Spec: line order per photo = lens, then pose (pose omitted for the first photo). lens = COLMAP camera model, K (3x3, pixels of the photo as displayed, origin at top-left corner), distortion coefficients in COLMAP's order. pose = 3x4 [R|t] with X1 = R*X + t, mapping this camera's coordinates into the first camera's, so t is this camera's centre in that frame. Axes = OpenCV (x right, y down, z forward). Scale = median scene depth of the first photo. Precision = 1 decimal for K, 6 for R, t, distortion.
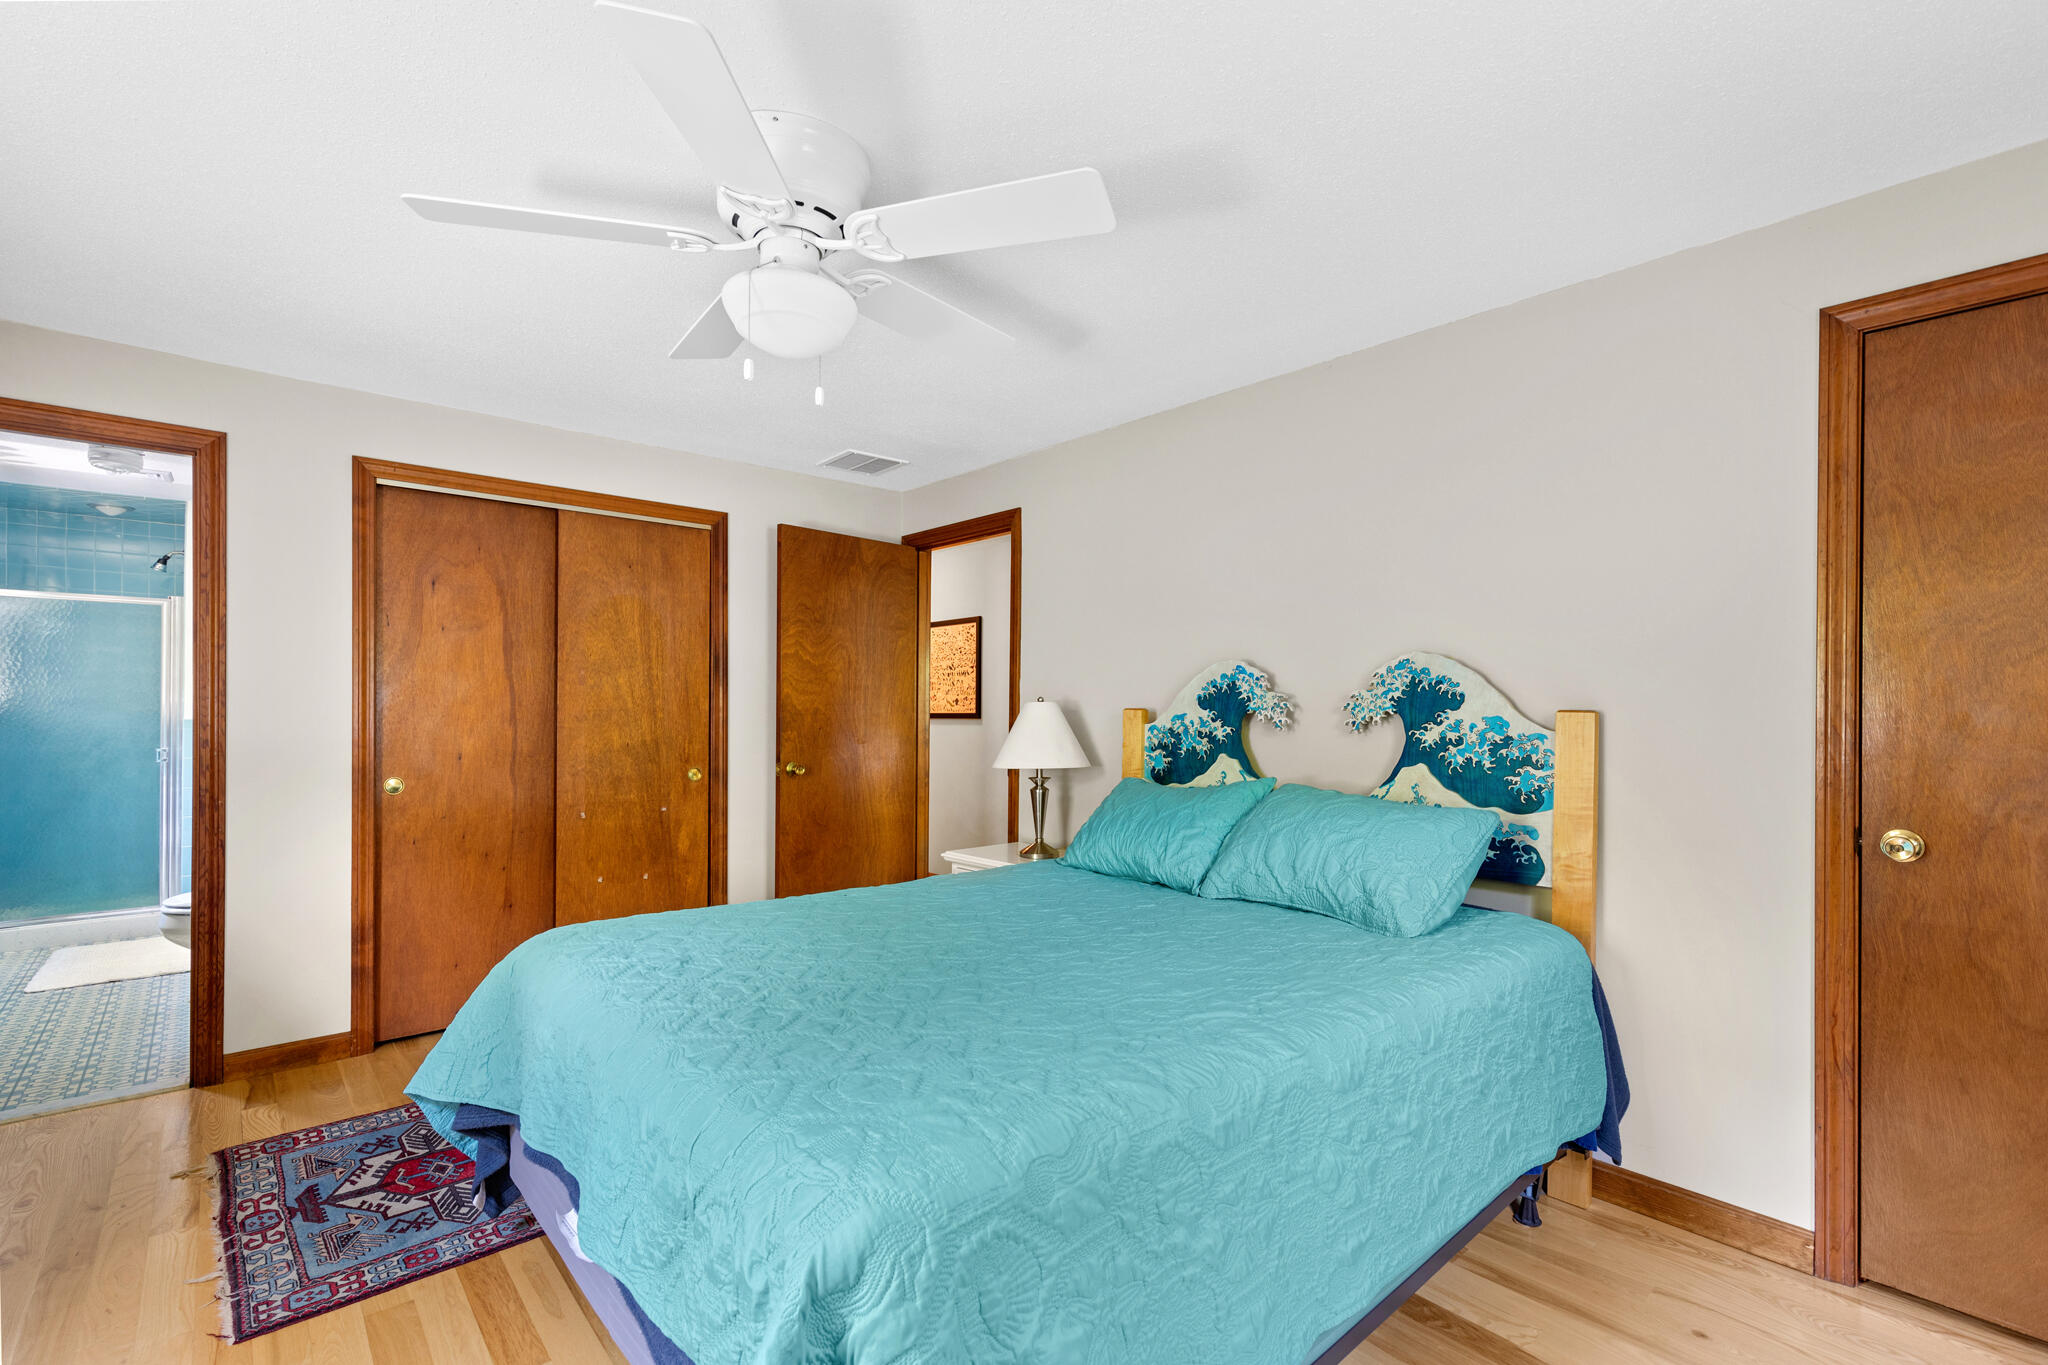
lens RADIAL K [[926.8, 0, 1032.2], [0, 926.8, 696.6], [0, 0, 1]] dist [0.013932, -0.003851]
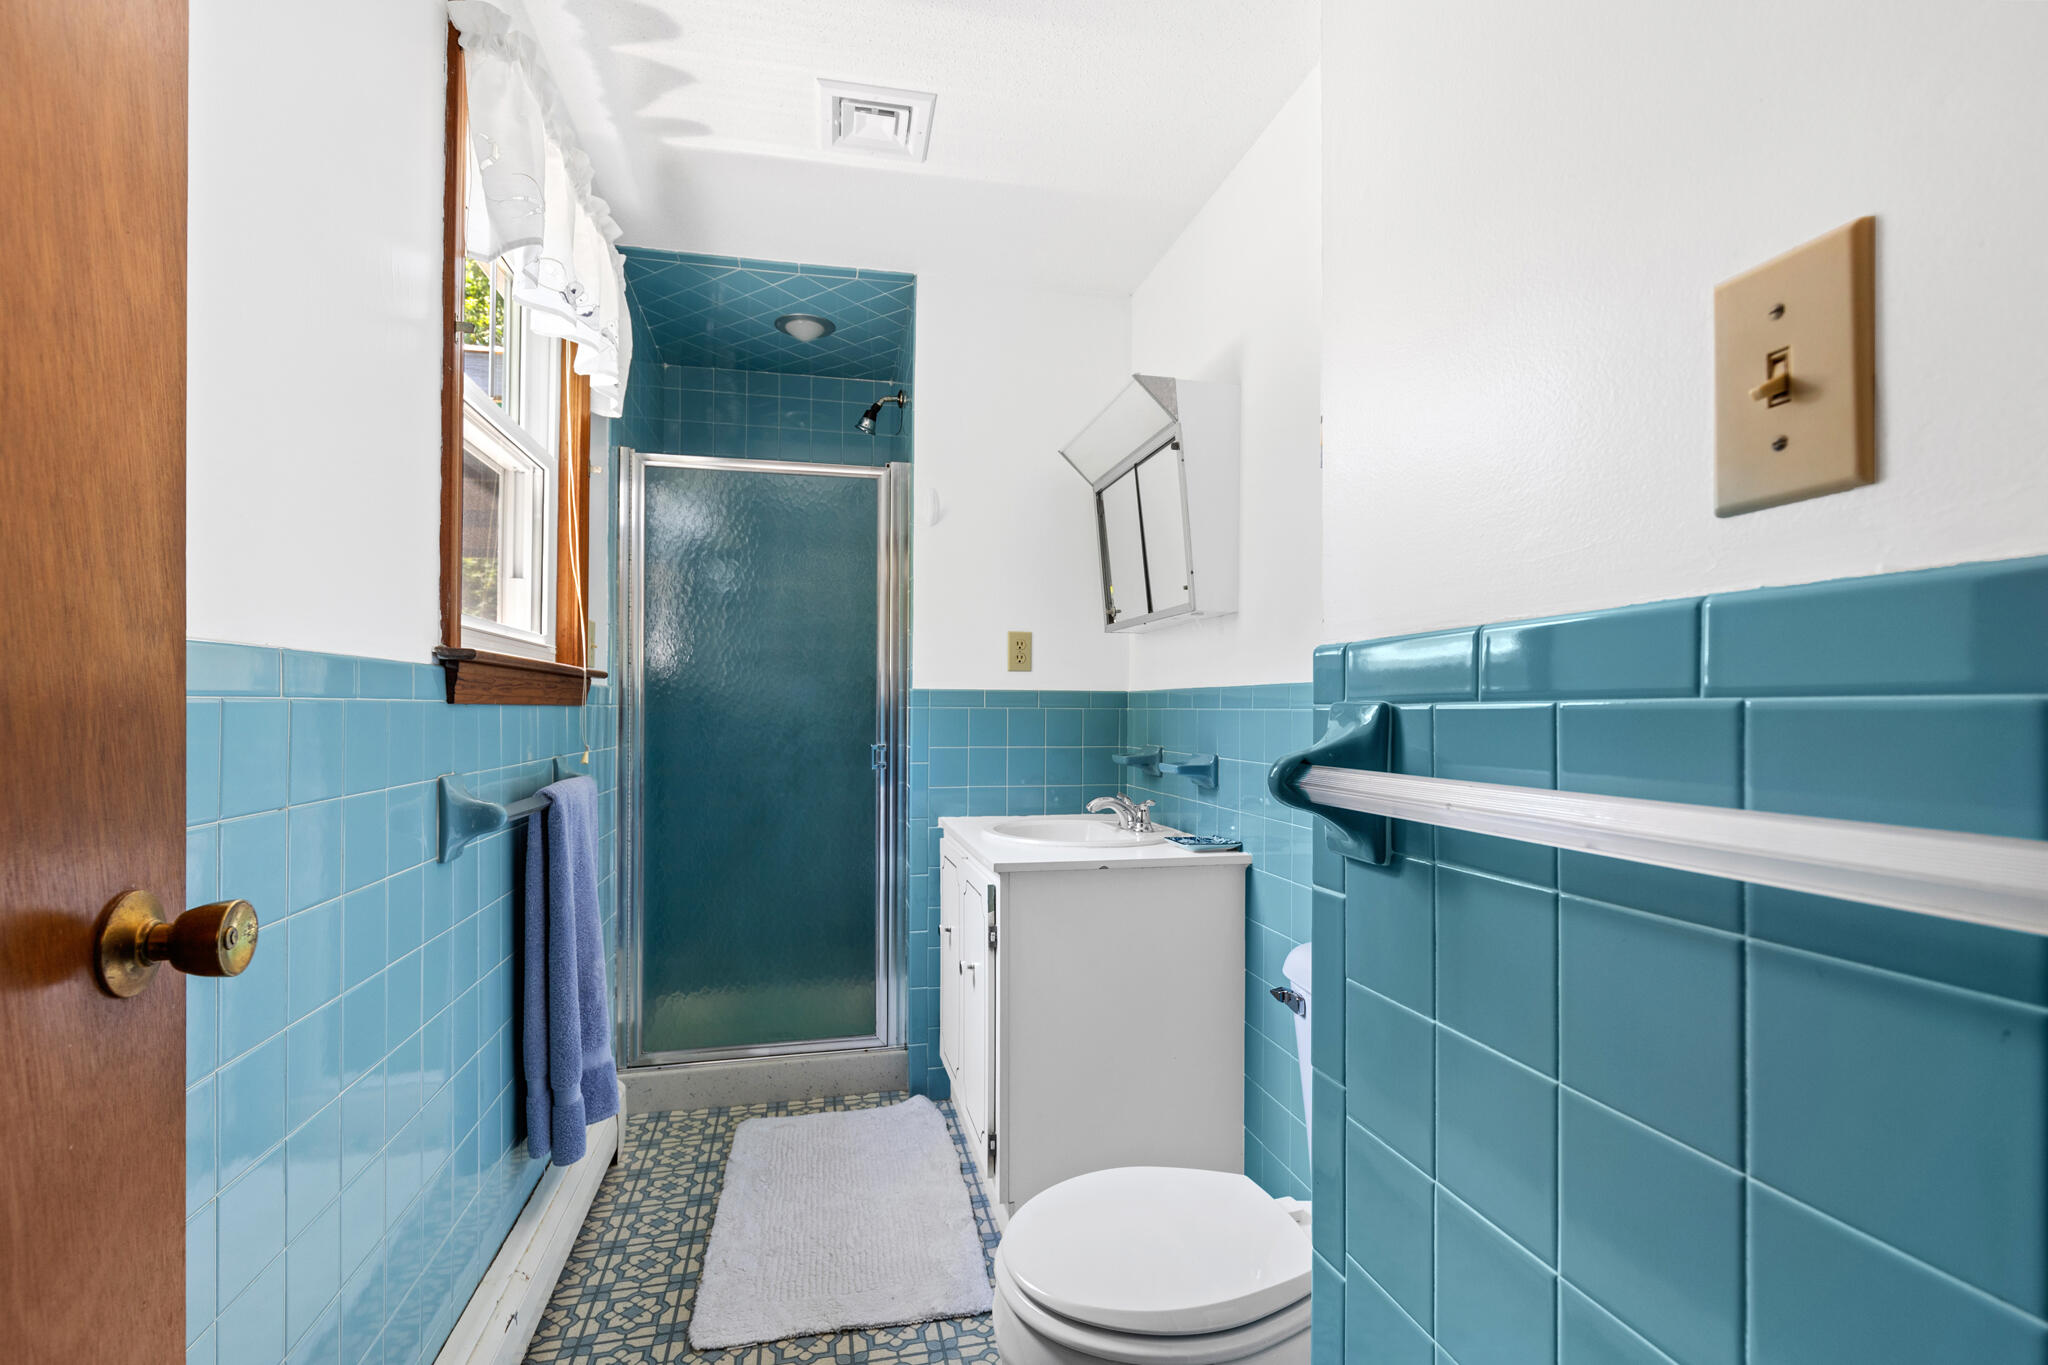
lens RADIAL K [[926.8, 0, 1018.3], [0, 926.8, 689.2], [0, 0, 1]] dist [0.013932, -0.003851]
pose [[0.878579, -0.003328, -0.477585, -0.836129], [0.004556, 0.999989, 0.001414, 0.032407], [0.477575, -0.003419, 0.878584, 0.784566]]
